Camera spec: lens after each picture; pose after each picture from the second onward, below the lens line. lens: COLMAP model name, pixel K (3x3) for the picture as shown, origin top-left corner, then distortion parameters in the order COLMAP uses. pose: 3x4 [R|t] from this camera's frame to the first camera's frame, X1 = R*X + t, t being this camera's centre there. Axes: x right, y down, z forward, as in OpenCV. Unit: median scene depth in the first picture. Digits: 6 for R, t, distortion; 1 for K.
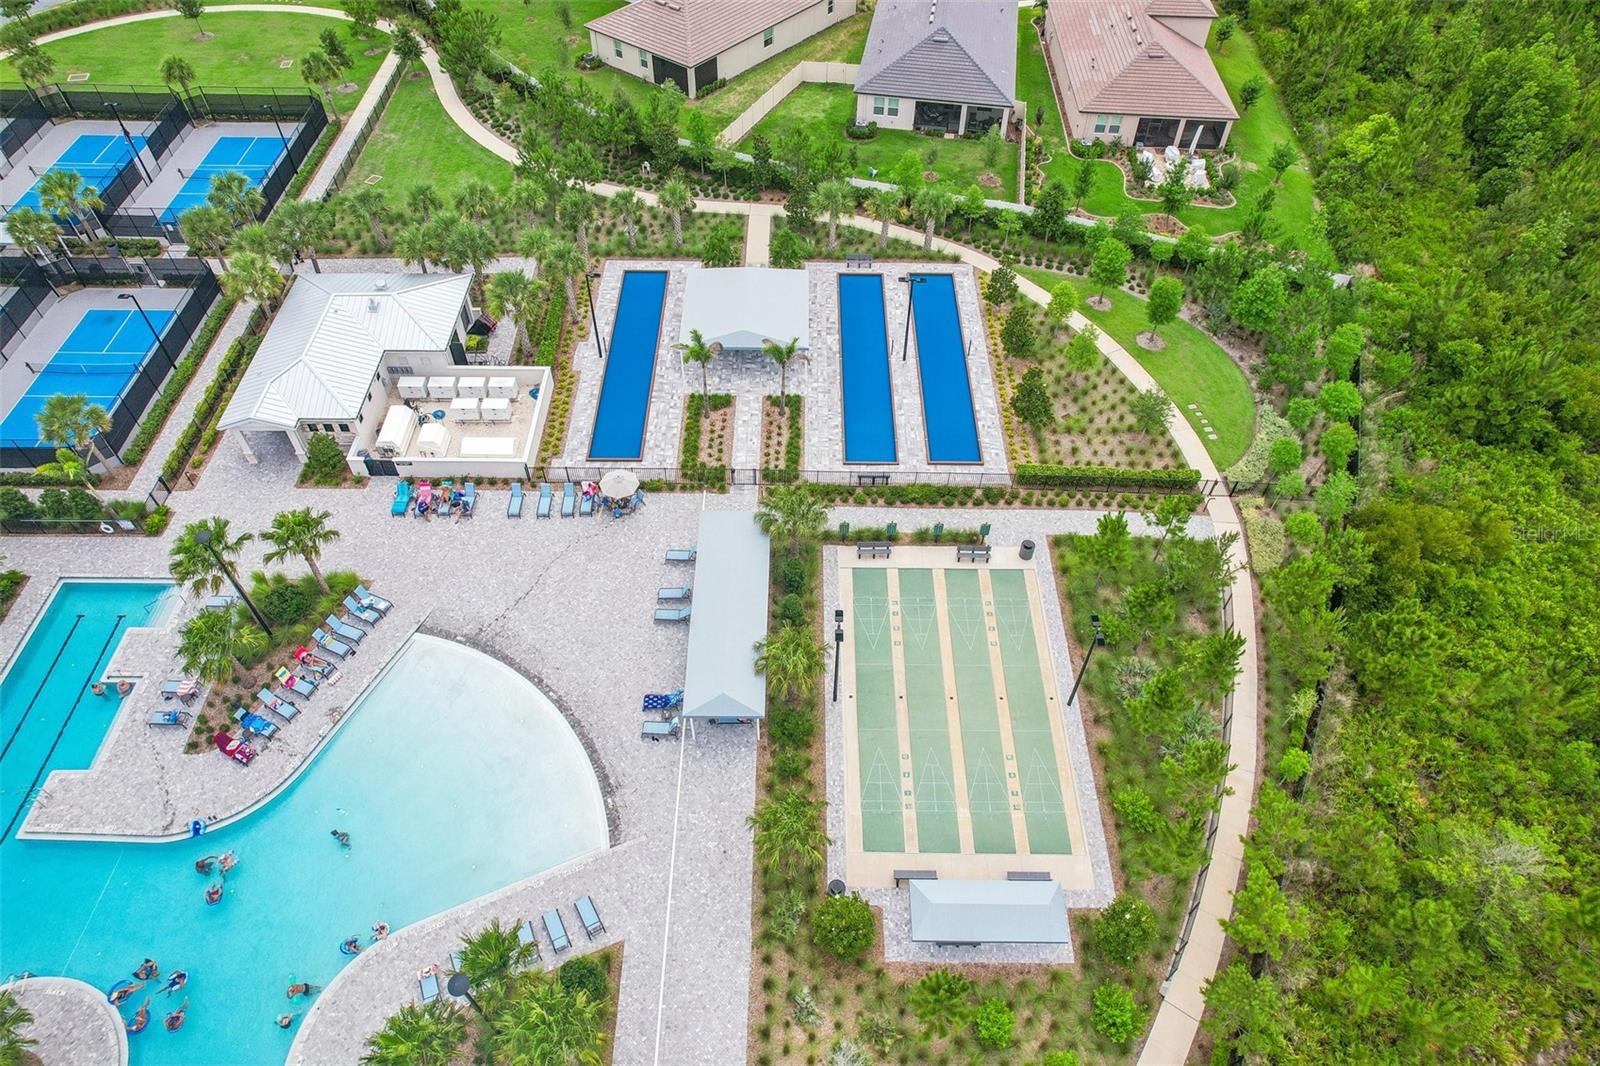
lens RADIAL K [[1020.1, 0, 799.1], [0, 1020.1, 468.4], [0, 0, 1]] dist [-0.003046, 0.003099]
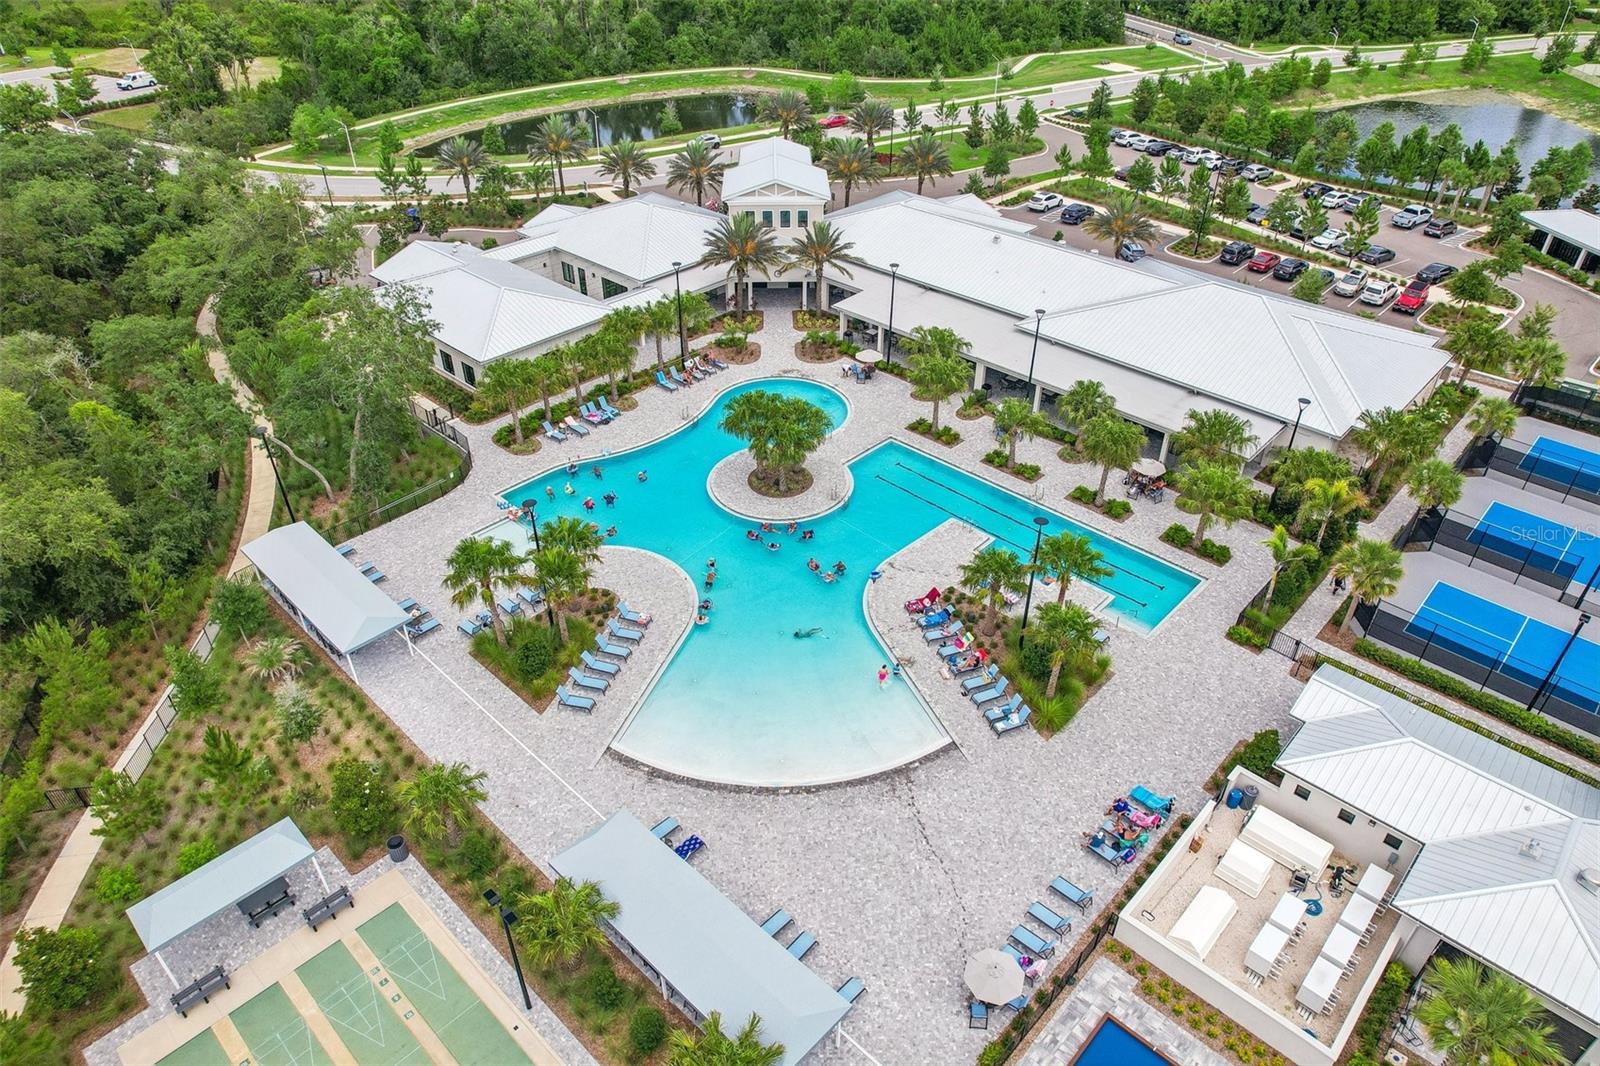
lens RADIAL K [[1020.1, 0, 799.1], [0, 1020.1, 468.4], [0, 0, 1]] dist [-0.003046, 0.003099]
pose [[-0.668526, 0.428008, -0.608179, 0.191744], [-0.540095, 0.282761, 0.792681, -0.610107], [0.511243, 0.858403, 0.042132, 0.712912]]
